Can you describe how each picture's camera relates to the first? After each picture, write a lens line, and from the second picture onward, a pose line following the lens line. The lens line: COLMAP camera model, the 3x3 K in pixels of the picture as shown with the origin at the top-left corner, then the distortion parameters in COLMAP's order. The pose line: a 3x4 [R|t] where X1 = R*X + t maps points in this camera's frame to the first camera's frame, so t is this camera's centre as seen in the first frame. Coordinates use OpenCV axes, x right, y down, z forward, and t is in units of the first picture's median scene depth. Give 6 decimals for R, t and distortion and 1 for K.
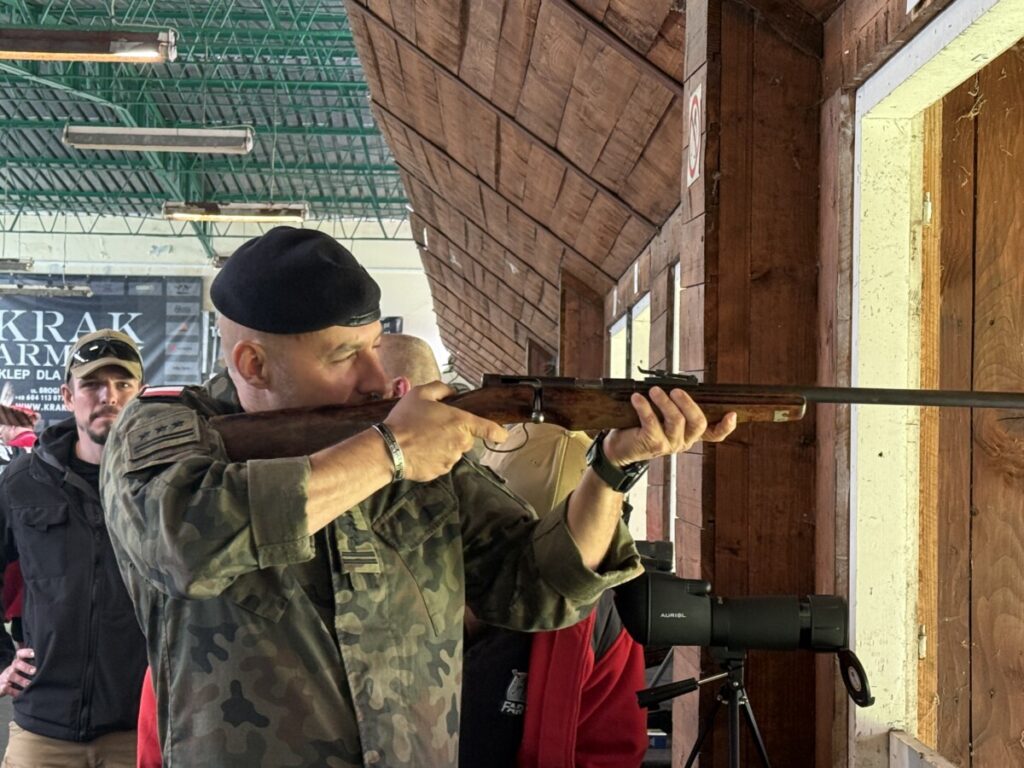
lens RADIAL K [[2216.7, 0, 512.0], [0, 2216.7, 384.0], [0, 0, 1]] dist [0.131429, 0.270271]
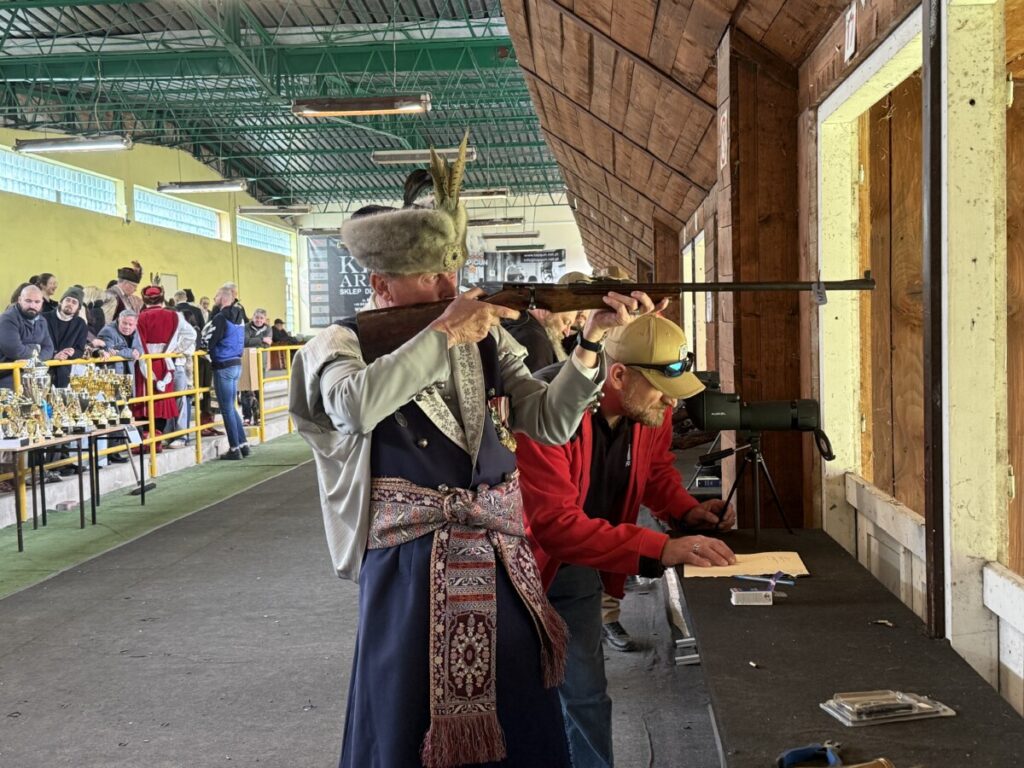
lens RADIAL K [[1246.7, 0, 512.0], [0, 1246.7, 384.0], [0, 0, 1]] dist [0.201910, -0.365896]
pose [[0.994520, -0.039718, -0.096705, 0.001159], [0.047123, 0.996029, 0.075538, -0.000820], [0.093321, -0.079682, 0.992442, -0.003508]]
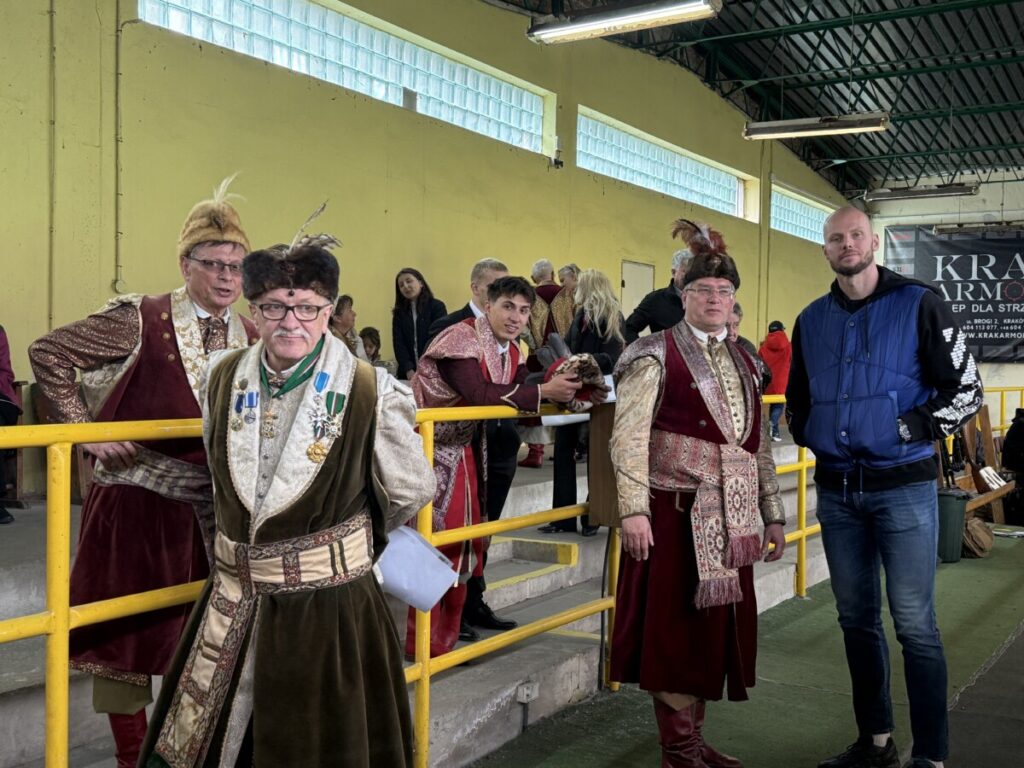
lens RADIAL K [[1146.1, 0, 507.9], [0, 1146.1, 379.0], [0, 0, 1]] dist [0.192238, -0.428571]
pose [[0.839936, 0.002809, -0.542678, -0.195144], [0.016662, 0.999382, 0.030962, 0.024045], [0.542430, -0.035048, 0.839370, 0.806987]]
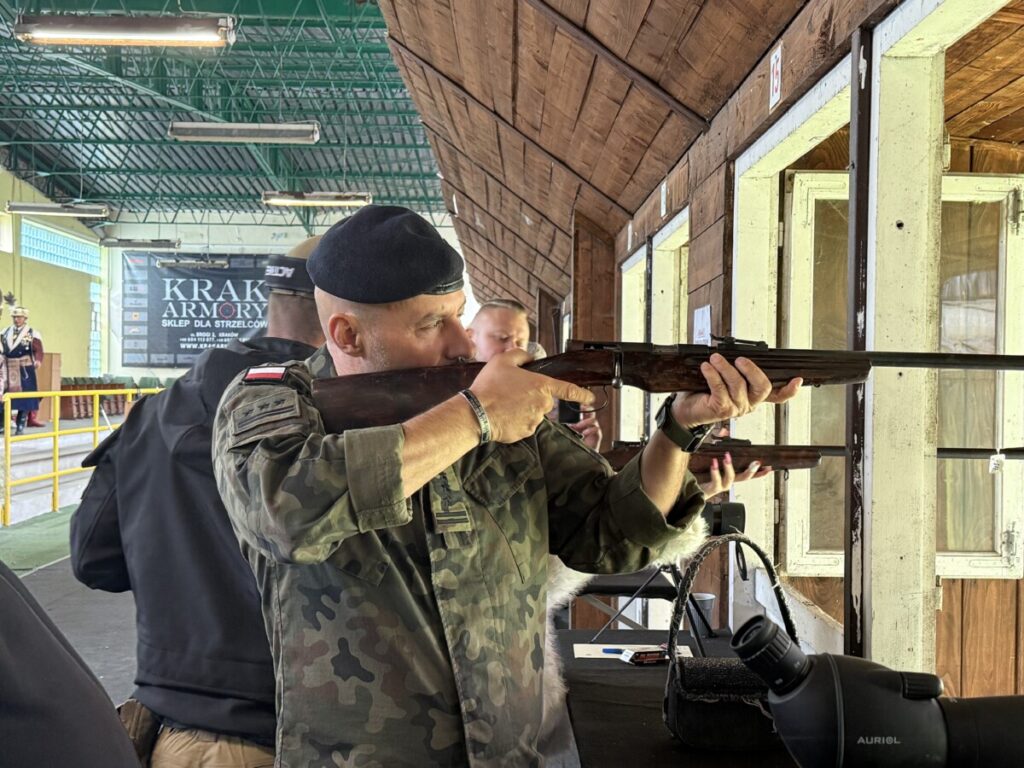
lens RADIAL K [[1402.9, 0, 512.0], [0, 1402.9, 384.0], [0, 0, 1]] dist [0.153414, -0.010782]
pose [[0.999940, -0.007599, -0.007884, -0.002026], [0.007896, 0.999235, 0.038308, 0.003433], [0.007587, -0.038368, 0.999235, 0.206164]]
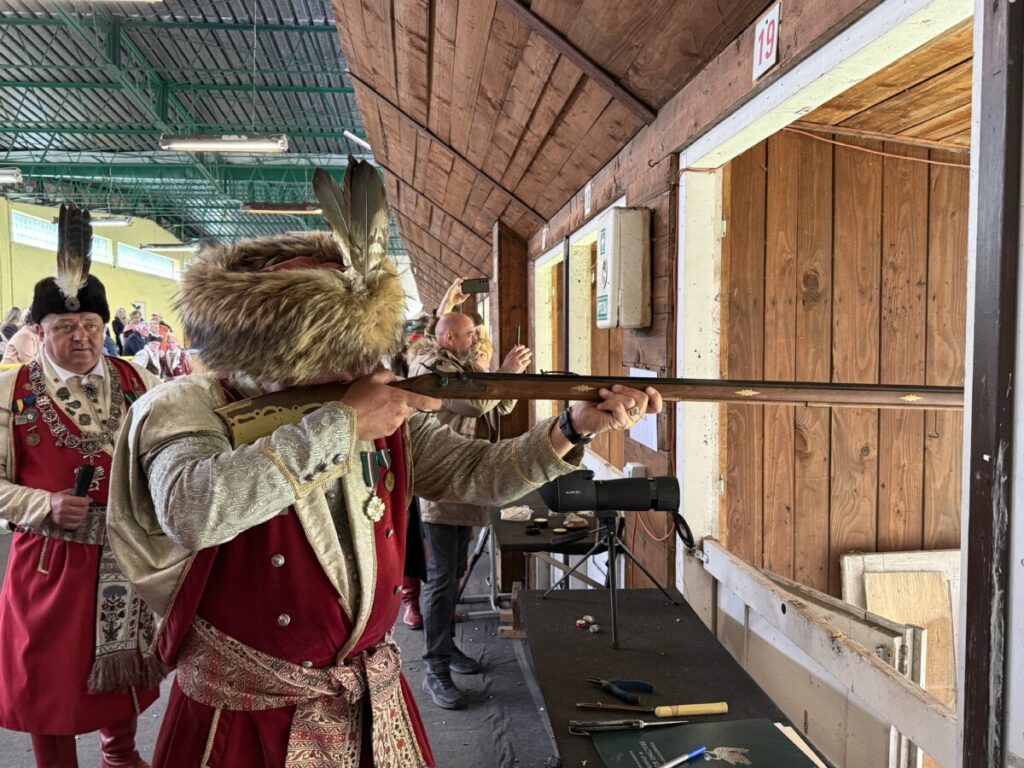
lens RADIAL K [[825.4, 0, 499.2], [0, 825.4, 387.6], [0, 0, 1]] dist [0.130716, -0.228427]
pose [[0.997545, -0.028148, 0.064125, -0.002132], [0.022086, 0.995388, 0.093356, -0.010401], [-0.066457, -0.091711, 0.993566, -0.107393]]
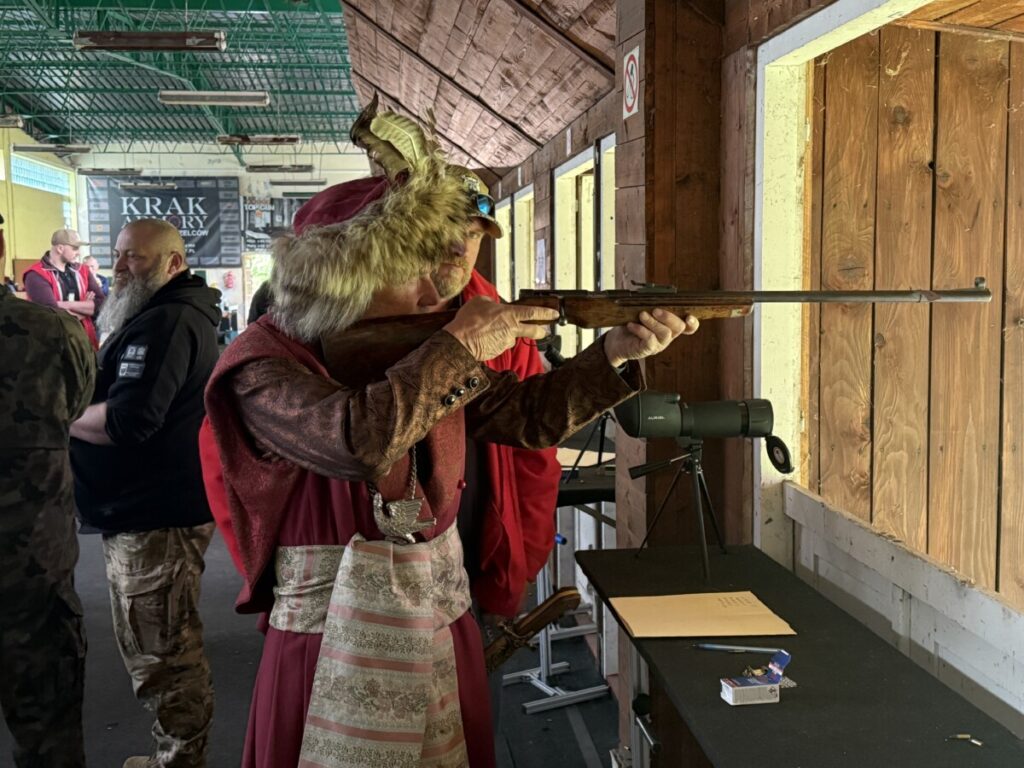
lens RADIAL K [[1146.1, 0, 507.9], [0, 1146.1, 379.0], [0, 0, 1]] dist [0.192238, -0.428571]
pose [[0.995544, -0.039428, 0.085661, -0.018040], [0.028013, 0.991040, 0.130593, -0.004793], [-0.090042, -0.127611, 0.987729, 0.053942]]
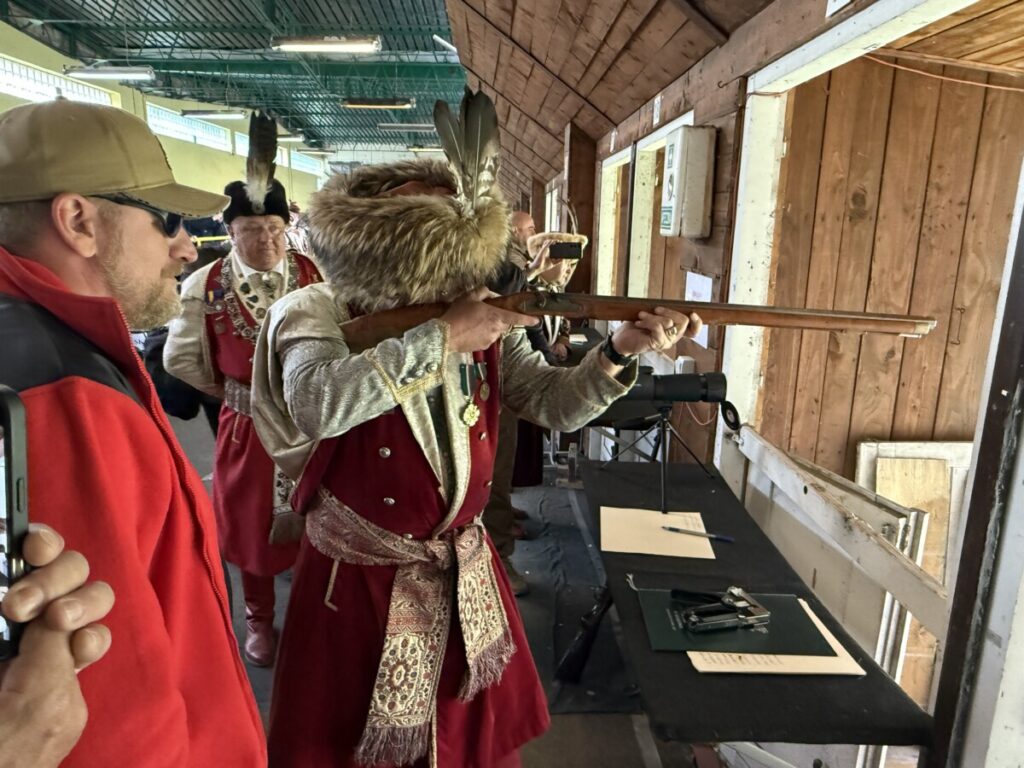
lens RADIAL K [[721.2, 0, 495.1], [0, 721.2, 392.7], [0, 0, 1]] dist [-0.002577, 0.004798]
pose [[0.999685, 0.002602, -0.024978, -0.004410], [0.004072, 0.964669, 0.263432, -0.014927], [0.024781, -0.263450, 0.964355, -0.109231]]
